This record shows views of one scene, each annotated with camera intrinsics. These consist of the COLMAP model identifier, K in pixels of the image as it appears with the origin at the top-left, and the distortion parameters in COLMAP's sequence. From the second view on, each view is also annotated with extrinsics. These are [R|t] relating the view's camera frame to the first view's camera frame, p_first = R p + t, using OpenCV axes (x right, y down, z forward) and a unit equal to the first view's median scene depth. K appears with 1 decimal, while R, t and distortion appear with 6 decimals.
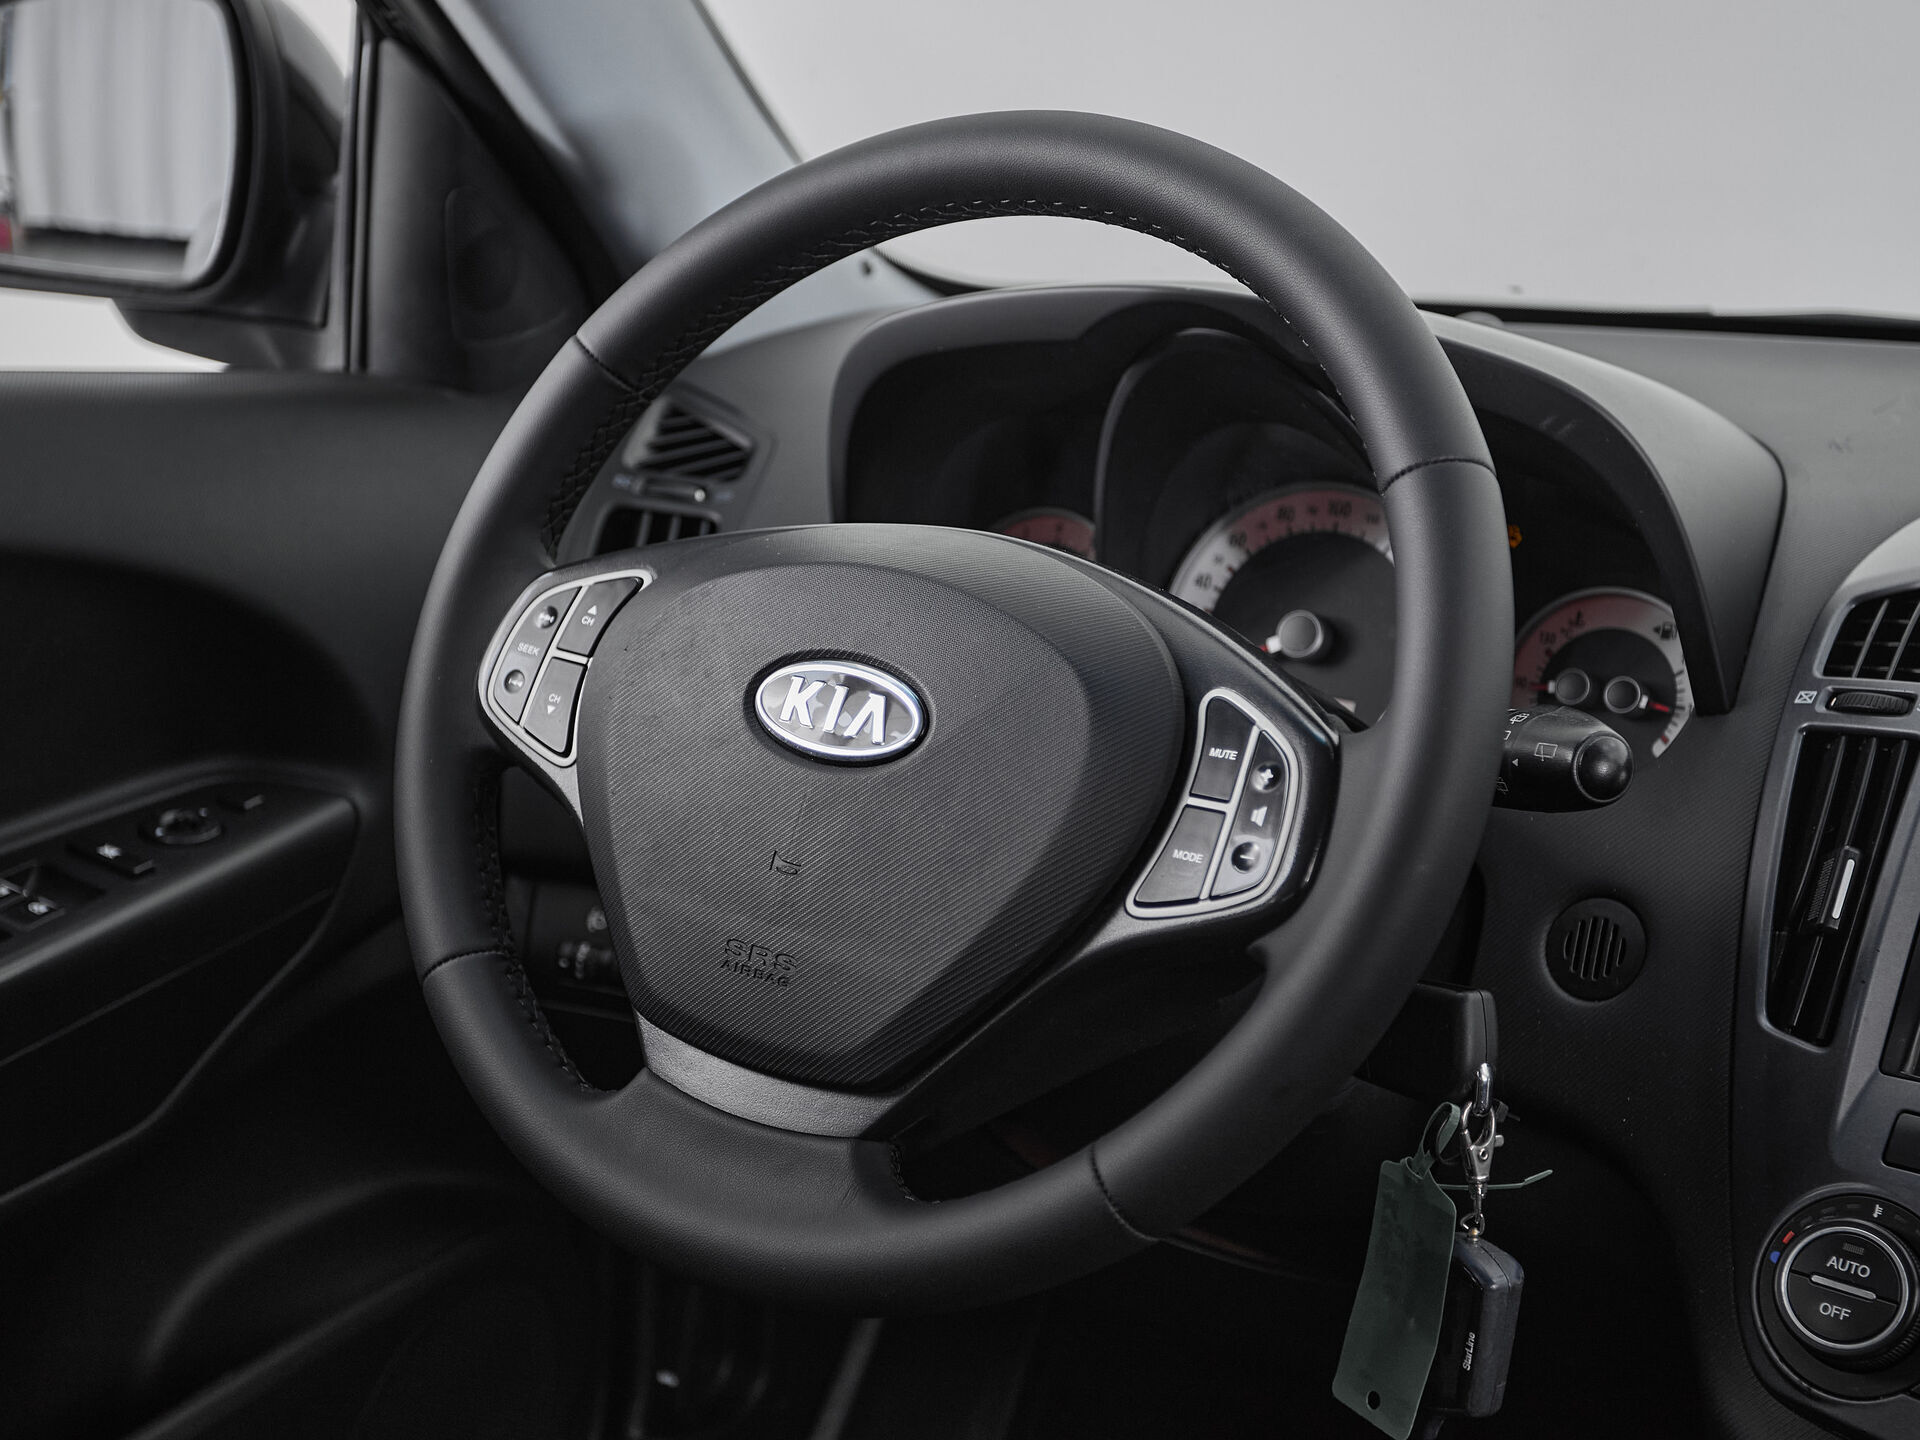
lens RADIAL K [[2793.3, 0, 823.8], [0, 2793.3, 711.1], [0, 0, 1]] dist [0.037720, 0.000000]
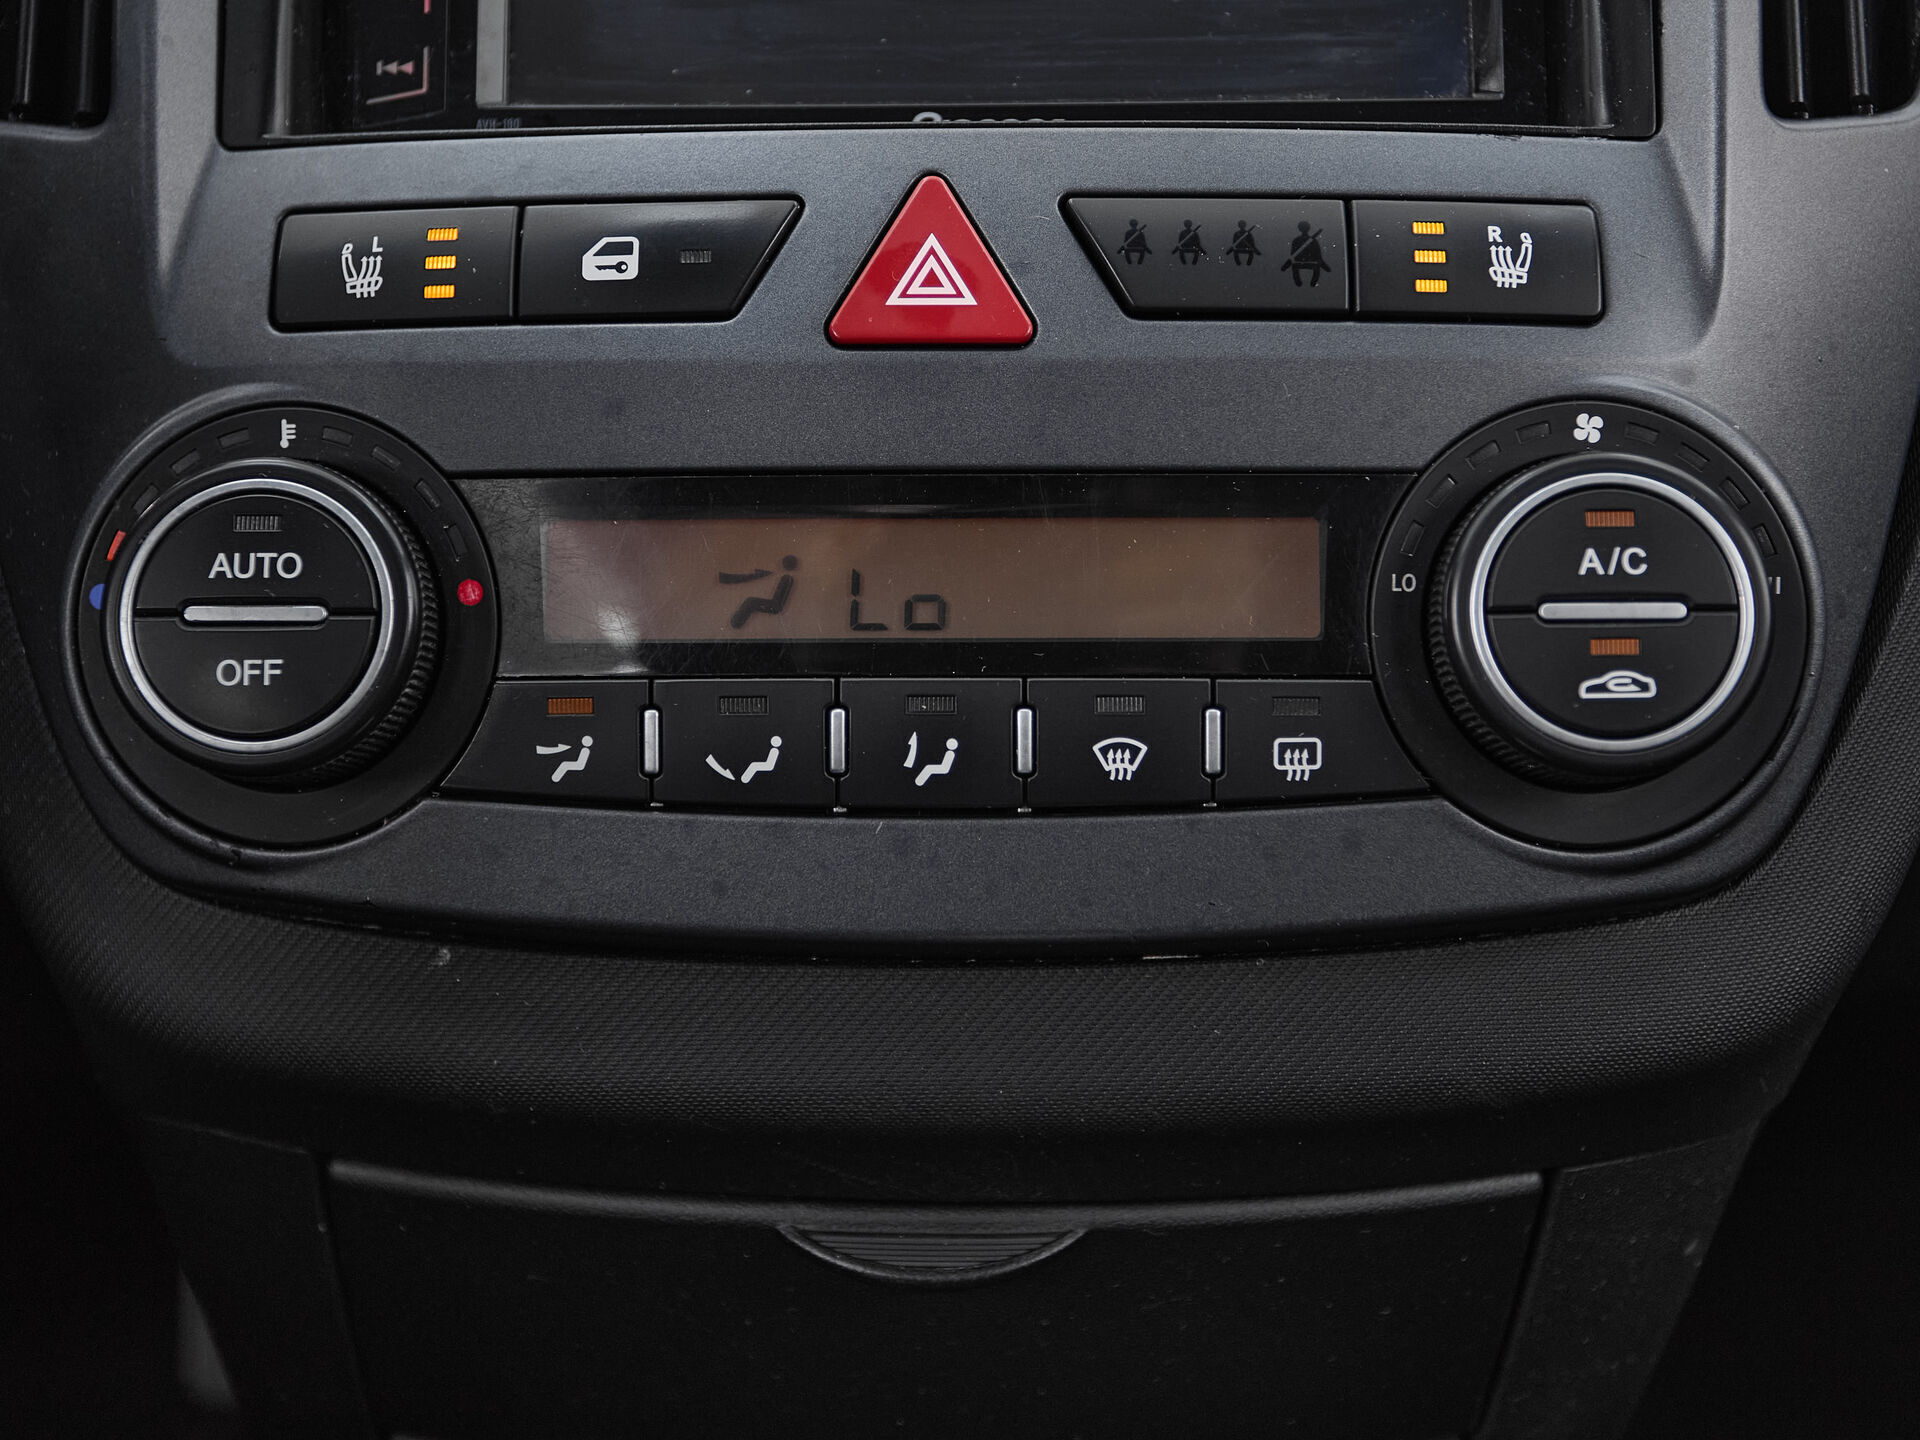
lens RADIAL K [[2453.6, 0, 915.7], [0, 2453.6, 545.7], [0, 0, 1]] dist [0.009541, 0.000000]
pose [[0.784222, -0.262144, 0.562385, 0.218041], [0.182394, 0.963720, 0.194876, 0.131153], [-0.593067, -0.050250, 0.803584, 0.596581]]
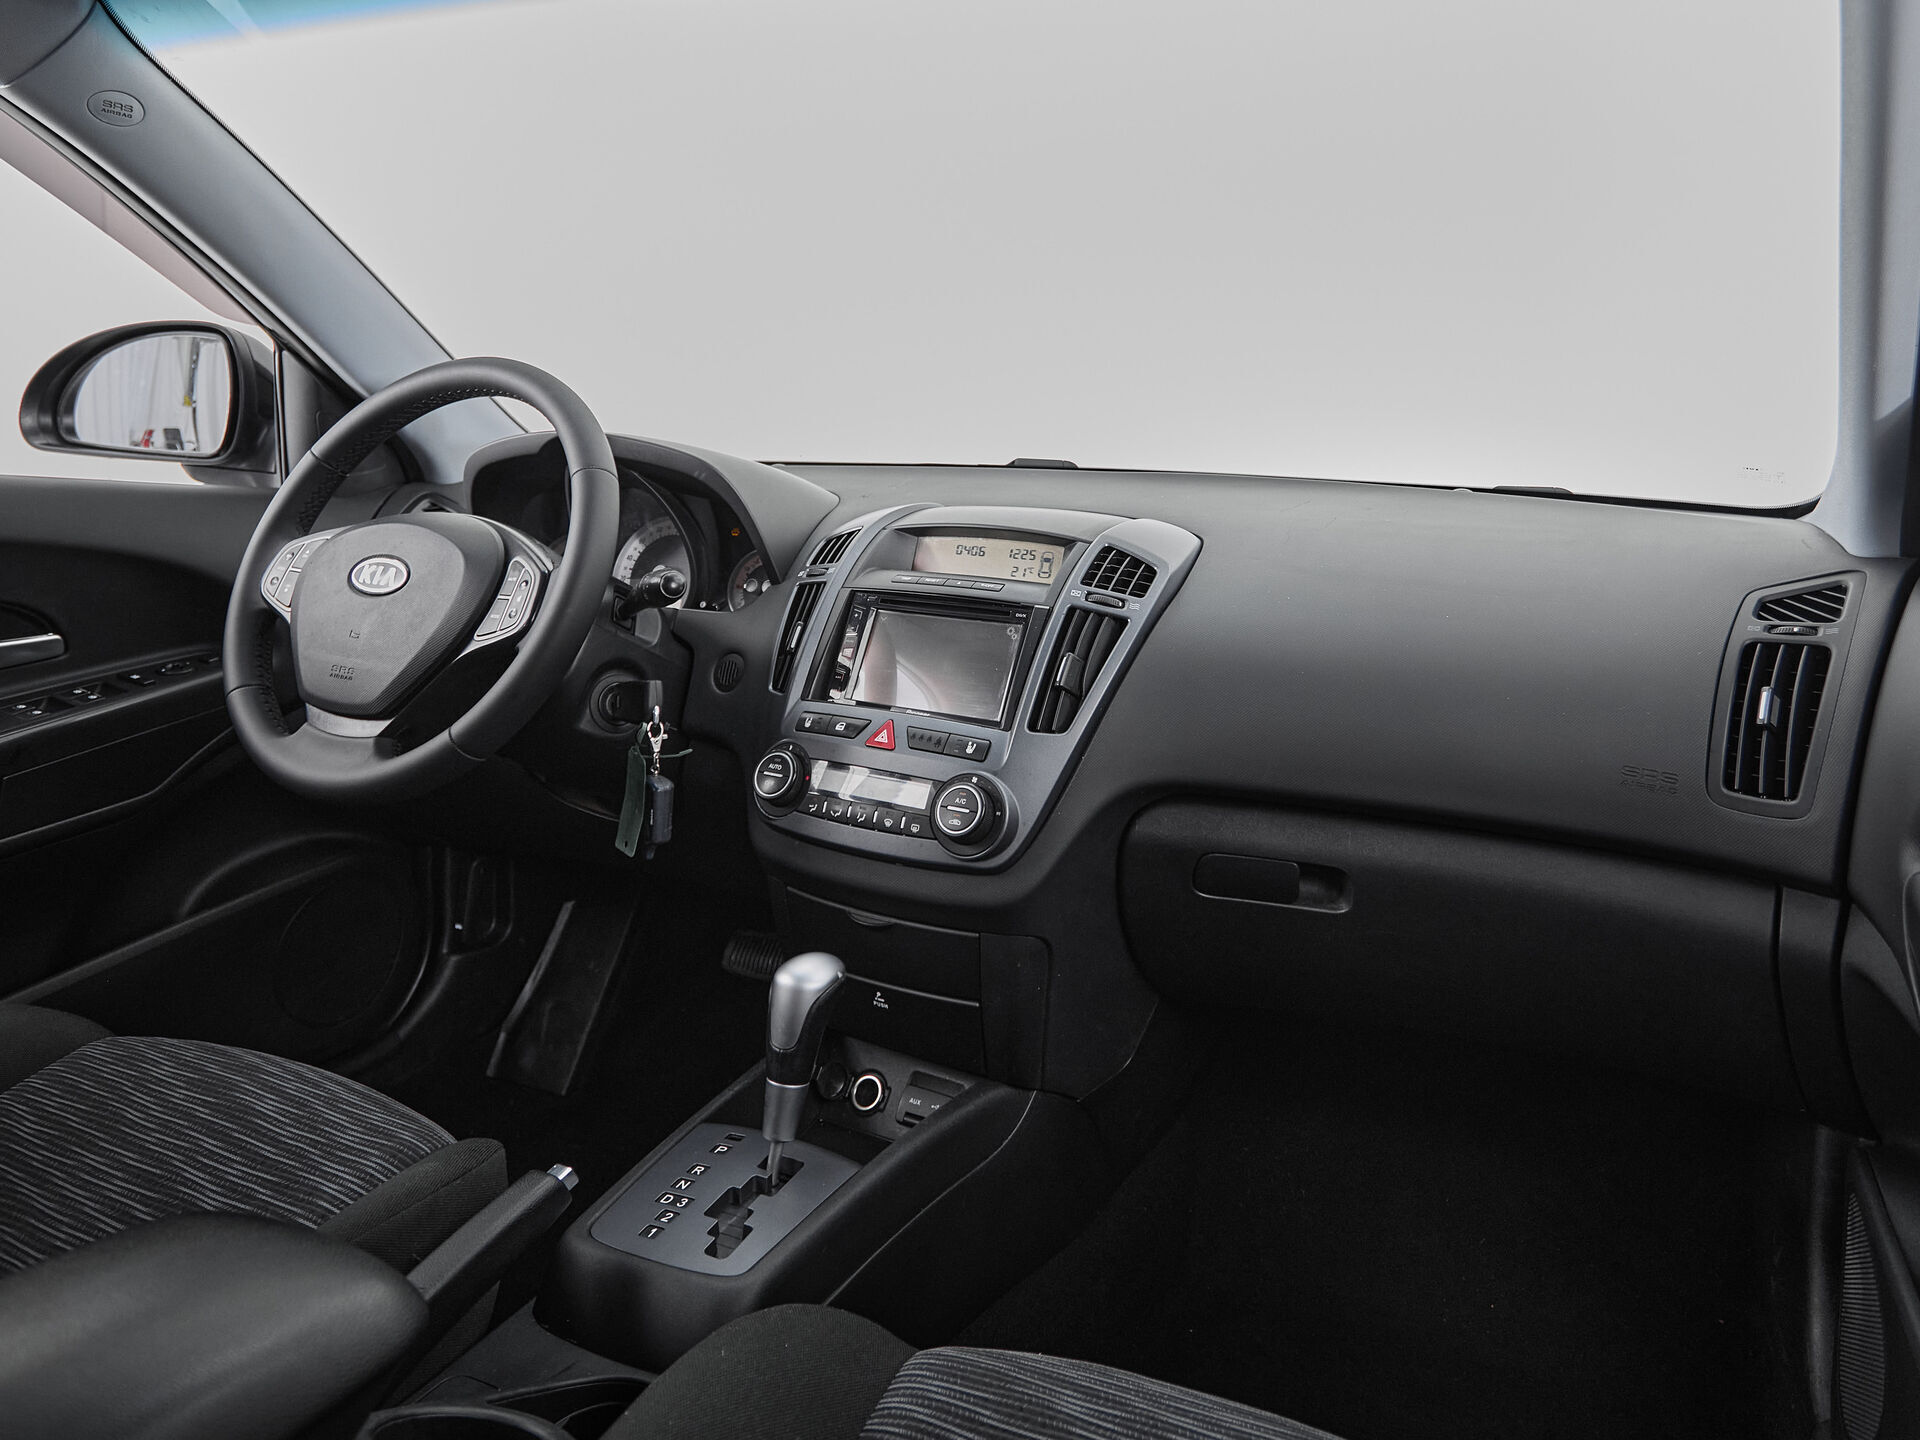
lens RADIAL K [[1301.5, 0, 1025.3], [0, 1301.5, 576.5], [0, 0, 1]] dist [0.003408, -0.006572]
pose [[0.983264, -0.030776, 0.179570, 0.361603], [0.052119, 0.991953, -0.115379, 0.163917], [-0.174574, 0.122807, 0.976956, -0.275380]]
